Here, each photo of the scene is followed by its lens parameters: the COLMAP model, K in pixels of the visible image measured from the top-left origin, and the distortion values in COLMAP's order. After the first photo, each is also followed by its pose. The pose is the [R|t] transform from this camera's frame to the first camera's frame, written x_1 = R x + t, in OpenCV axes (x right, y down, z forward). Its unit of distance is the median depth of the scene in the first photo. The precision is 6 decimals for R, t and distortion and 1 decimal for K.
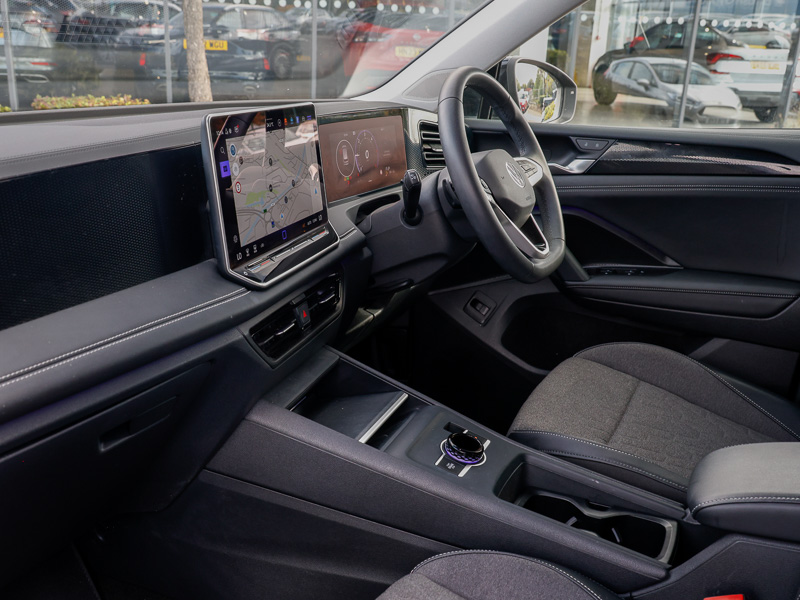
lens RADIAL K [[841.9, 0, 400.0], [0, 841.9, 300.0], [0, 0, 1]] dist [-0.001835, 0.018098]
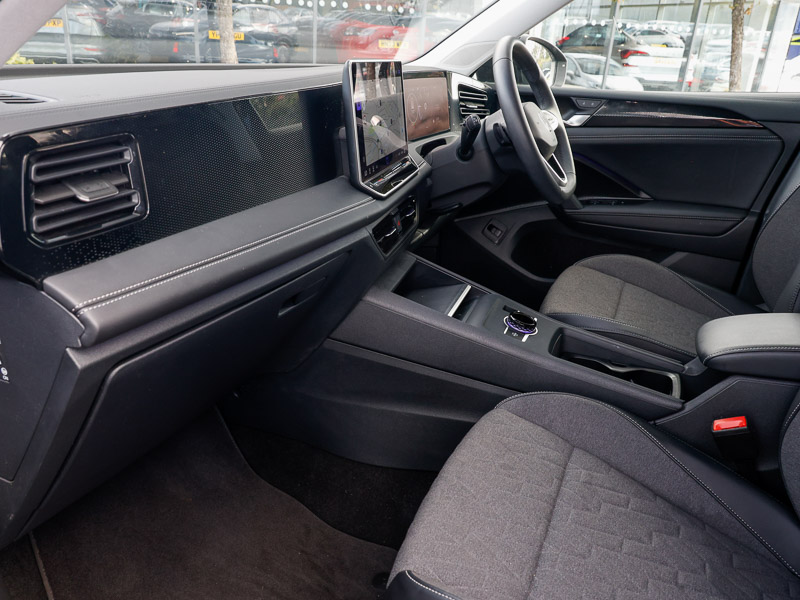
lens RADIAL K [[652.4, 0, 400.0], [0, 652.4, 300.0], [0, 0, 1]] dist [-0.005480, -0.003146]
pose [[0.998989, -0.000451, 0.044961, -0.120113], [-0.003256, 0.996598, 0.082356, 0.040122], [-0.044845, -0.082419, 0.995588, -0.018796]]
